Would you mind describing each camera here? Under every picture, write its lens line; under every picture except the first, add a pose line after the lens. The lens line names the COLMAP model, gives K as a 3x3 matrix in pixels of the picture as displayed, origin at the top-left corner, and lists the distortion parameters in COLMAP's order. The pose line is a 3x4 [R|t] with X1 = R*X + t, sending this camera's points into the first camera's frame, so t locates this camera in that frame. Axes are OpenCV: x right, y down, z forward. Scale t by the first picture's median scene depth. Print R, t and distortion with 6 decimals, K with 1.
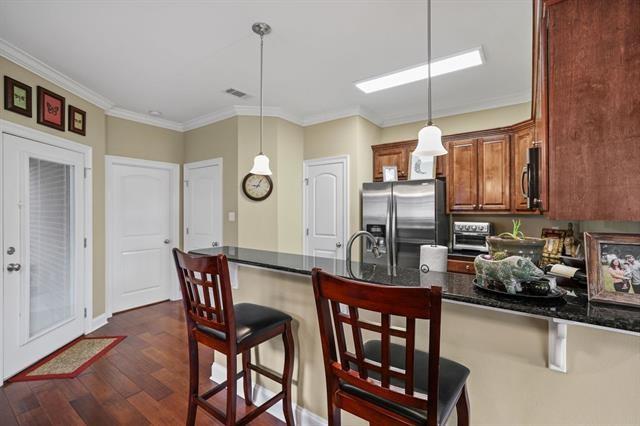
lens RADIAL K [[288.6, 0, 317.9], [0, 288.6, 209.4], [0, 0, 1]] dist [0.002568, 0.000296]
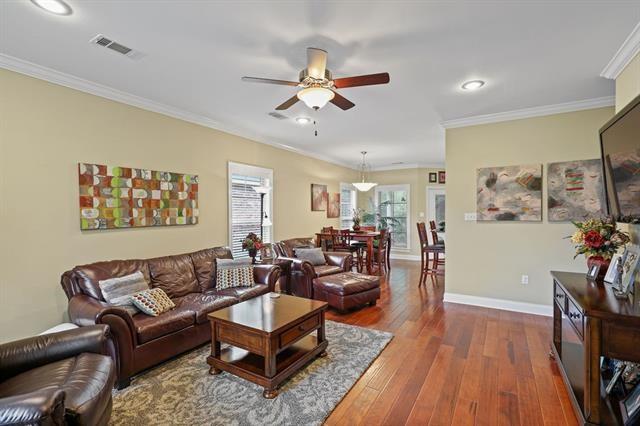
lens RADIAL K [[288.6, 0, 317.8], [0, 288.6, 213.6], [0, 0, 1]] dist [0.002568, 0.000296]
pose [[0.068314, 0.006343, -0.997644, 2.006196], [0.003646, 0.999972, 0.006608, 0.003718], [0.997657, -0.004089, 0.068289, -0.507506]]
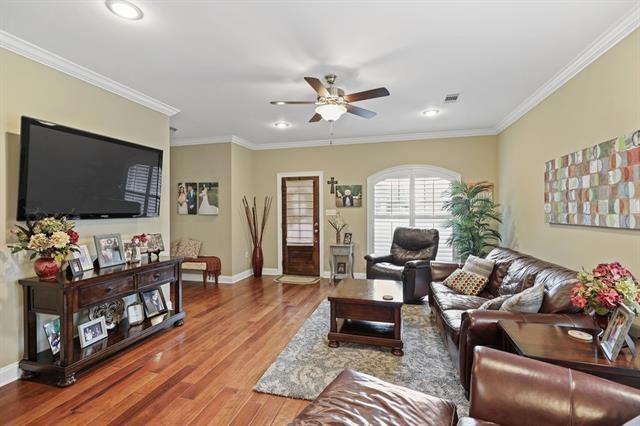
lens RADIAL K [[288.6, 0, 319.7], [0, 288.6, 211.1], [0, 0, 1]] dist [0.002568, 0.000296]
pose [[-0.359409, -0.003061, 0.933175, -2.921644], [0.004229, 0.999979, 0.004909, 0.018919], [-0.933171, 0.005711, -0.359388, 0.752424]]
